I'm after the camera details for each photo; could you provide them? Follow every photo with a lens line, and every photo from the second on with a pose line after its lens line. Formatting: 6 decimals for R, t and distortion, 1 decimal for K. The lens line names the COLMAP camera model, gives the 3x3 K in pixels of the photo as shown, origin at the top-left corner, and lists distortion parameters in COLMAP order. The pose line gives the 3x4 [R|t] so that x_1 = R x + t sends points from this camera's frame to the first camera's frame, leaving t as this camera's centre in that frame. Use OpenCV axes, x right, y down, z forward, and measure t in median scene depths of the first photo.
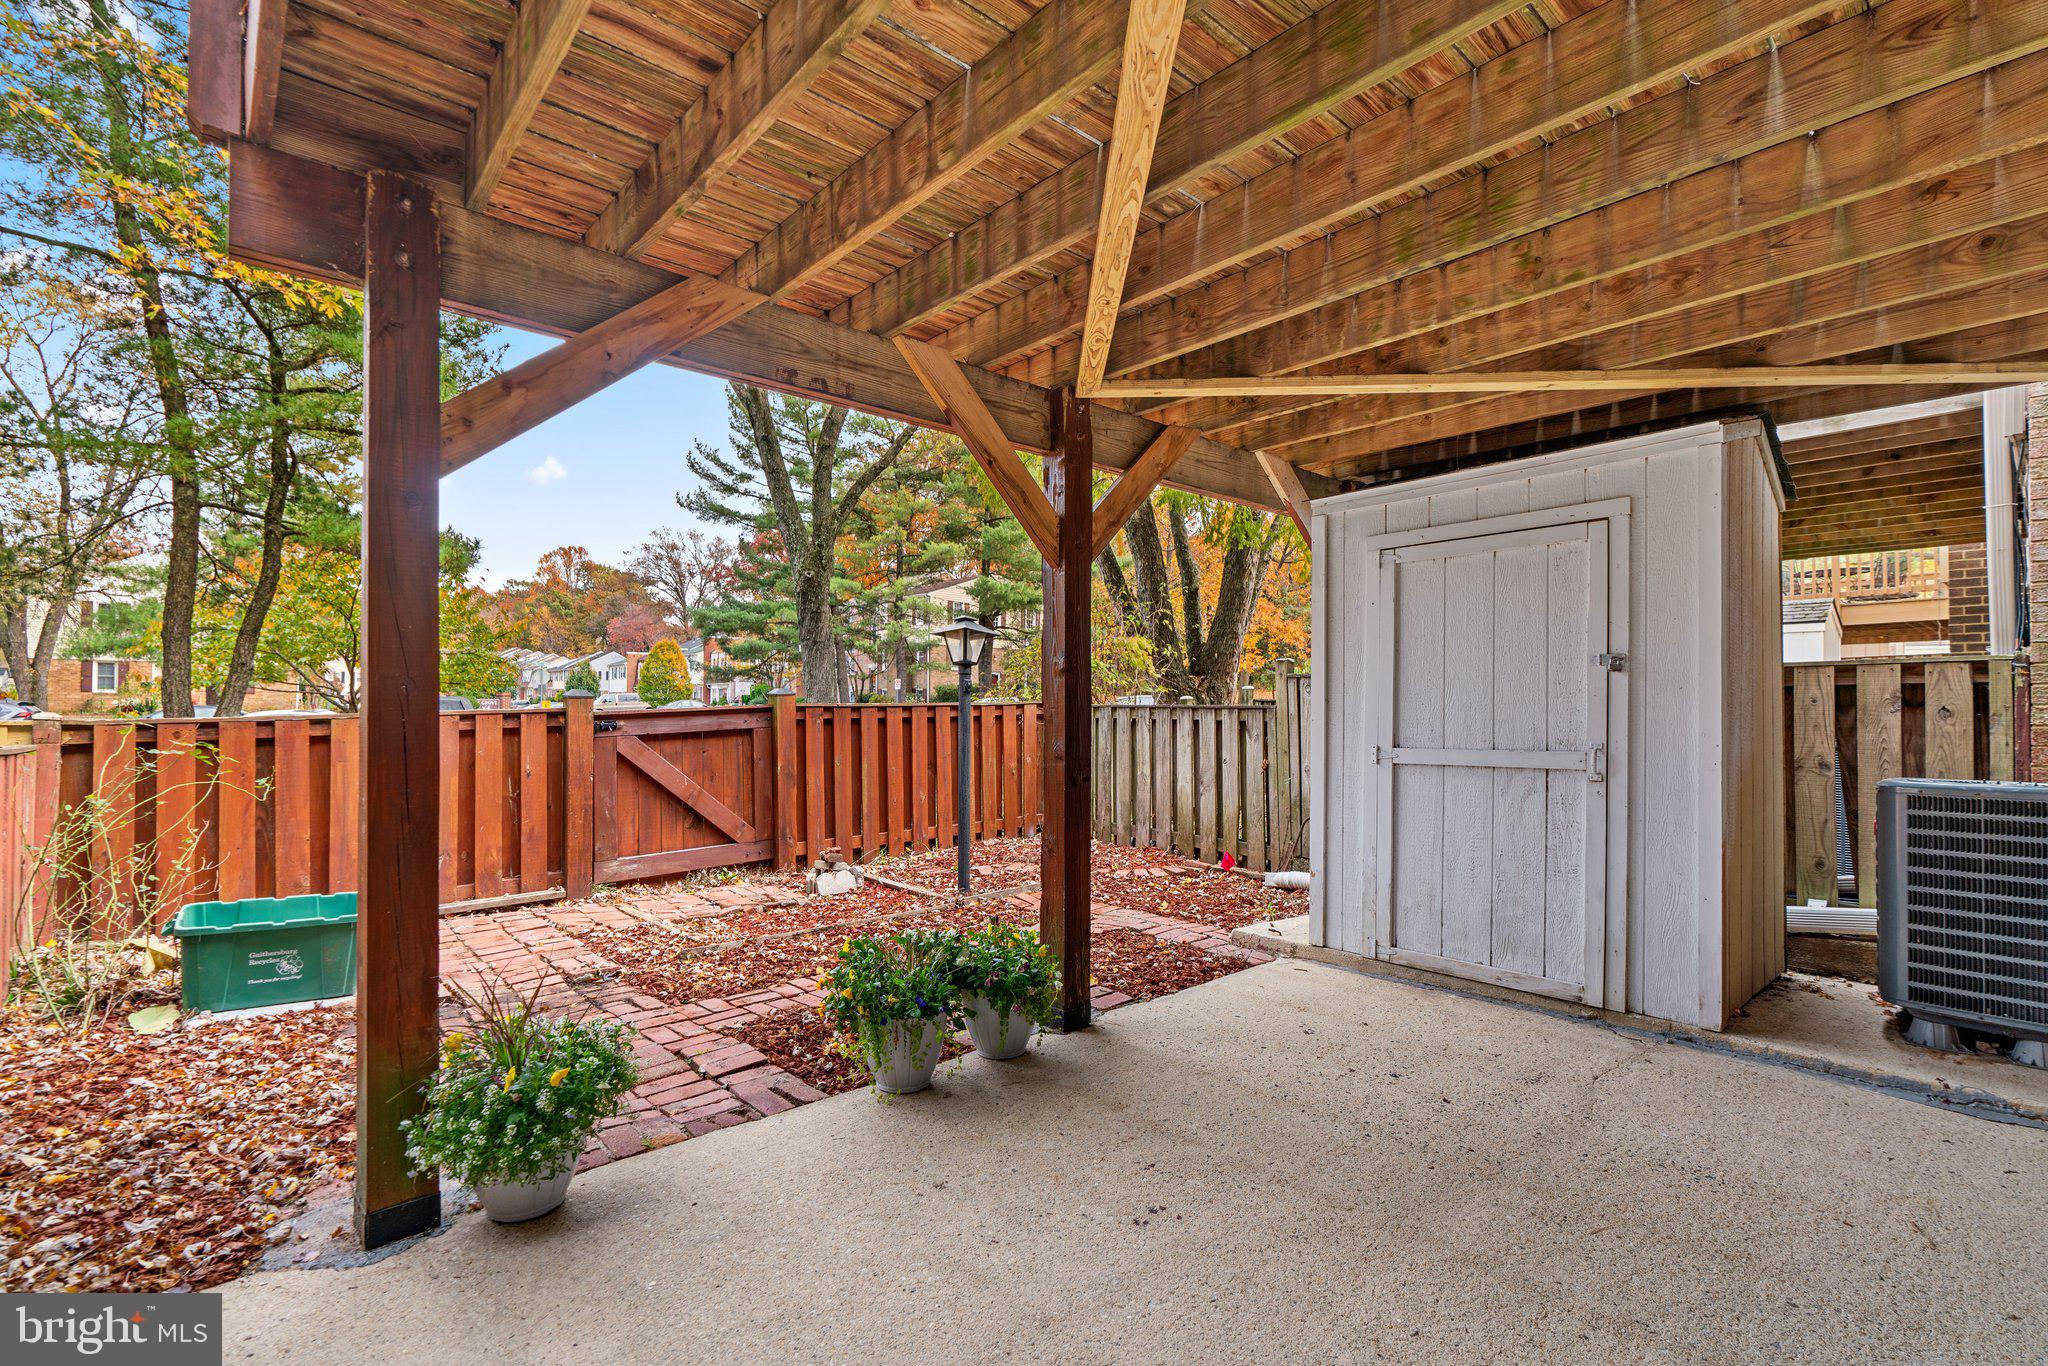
lens RADIAL K [[921.3, 0, 1009.5], [0, 921.3, 691.8], [0, 0, 1]] dist [-0.013270, 0.000063]
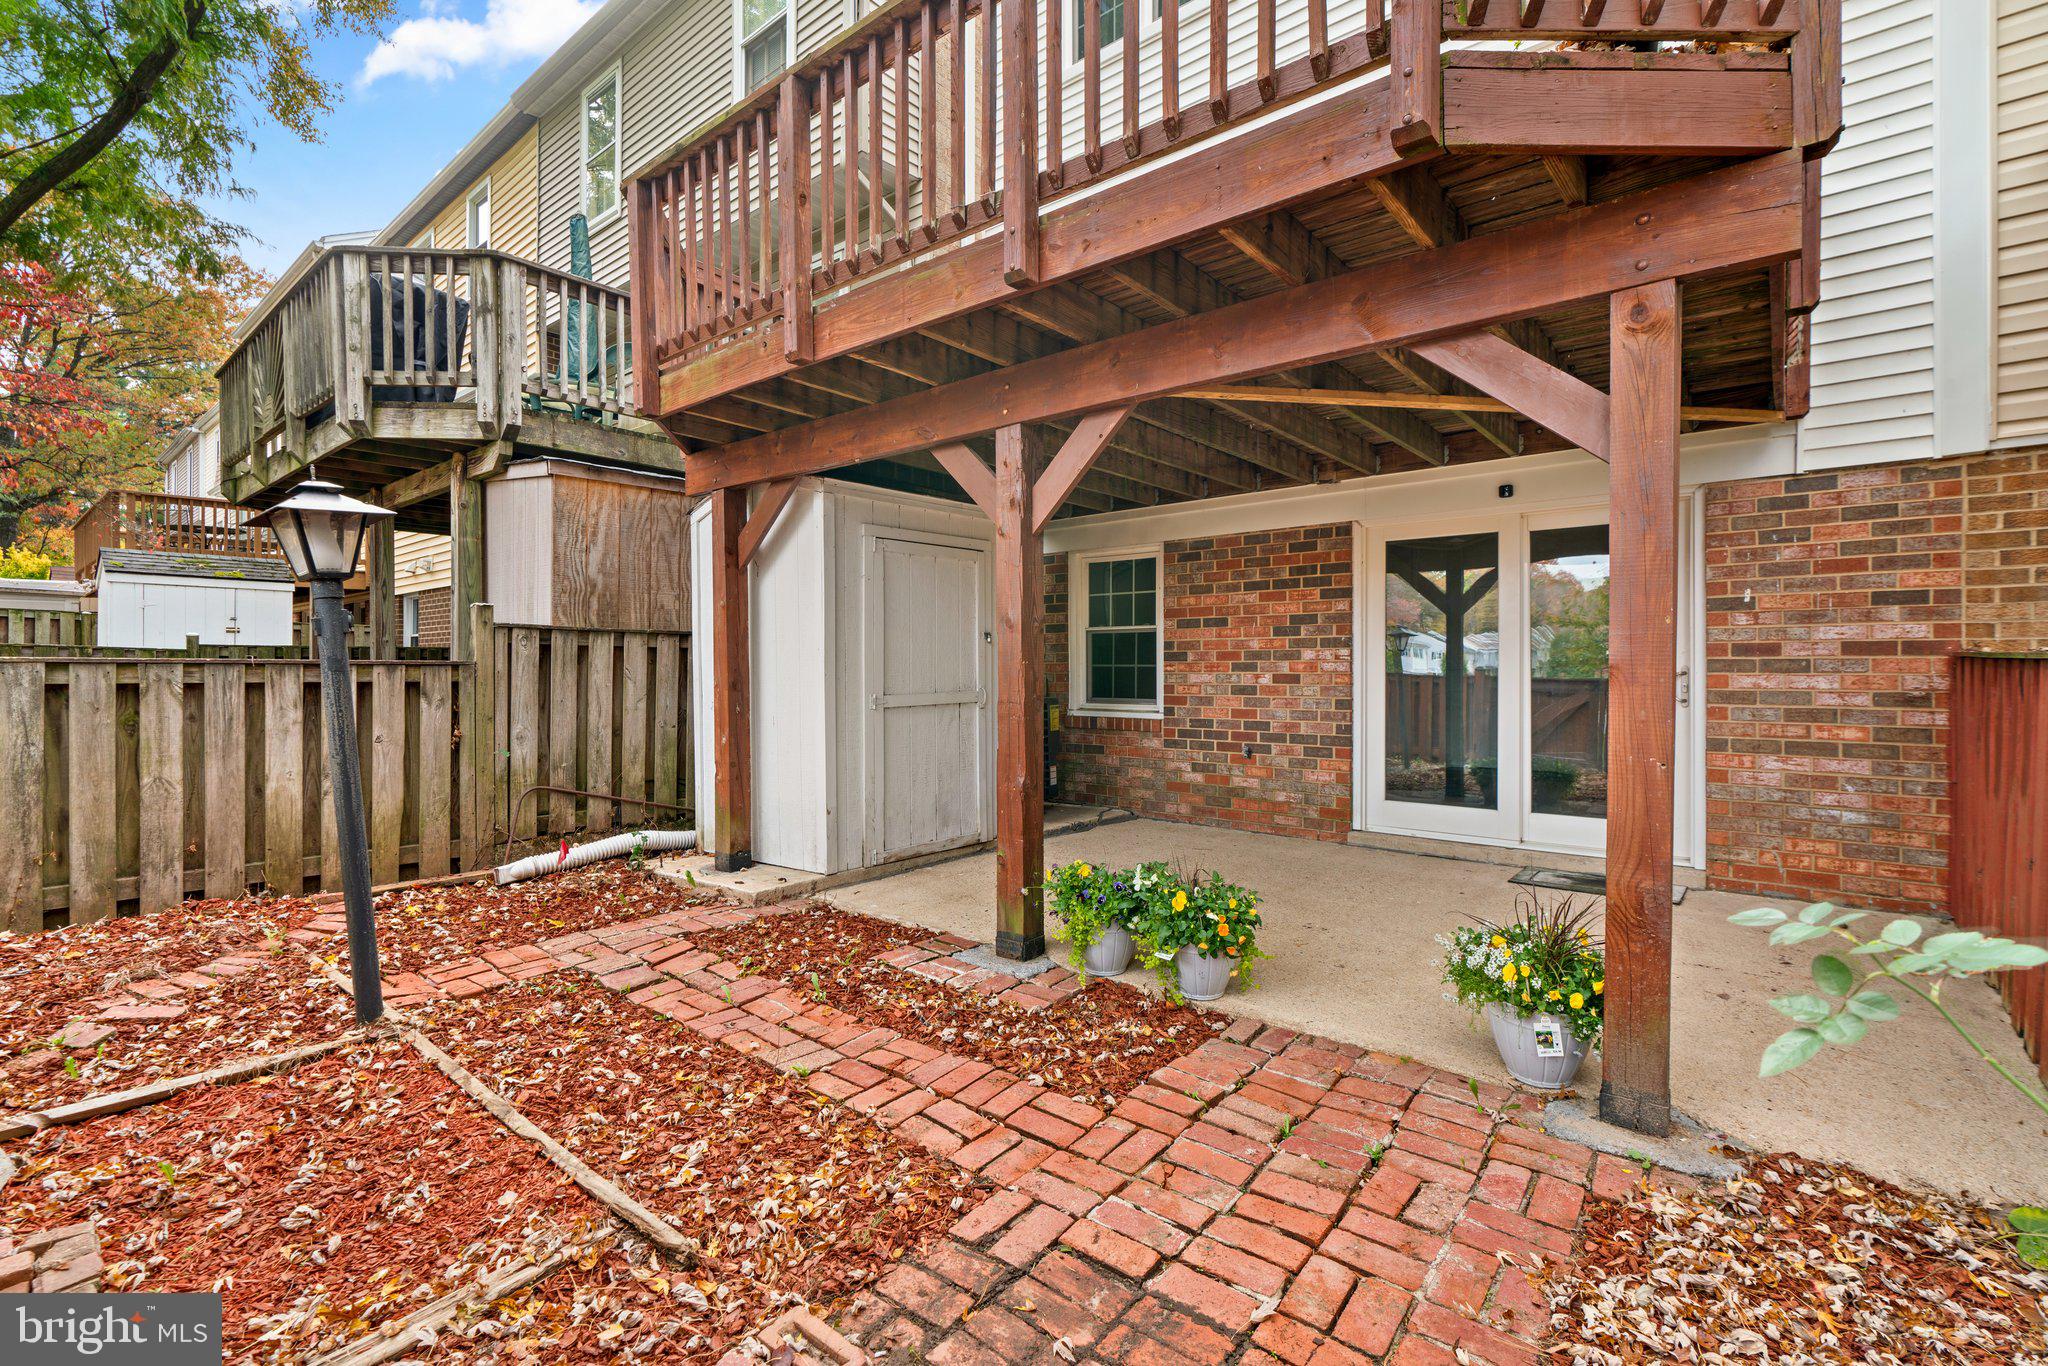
lens RADIAL K [[921.3, 0, 1009.5], [0, 921.3, 691.8], [0, 0, 1]] dist [-0.013270, 0.000063]
pose [[-0.153920, -0.032561, 0.987547, -0.643910], [-0.019843, 0.999357, 0.029858, 0.009917], [-0.987884, -0.015000, -0.154467, 0.754733]]
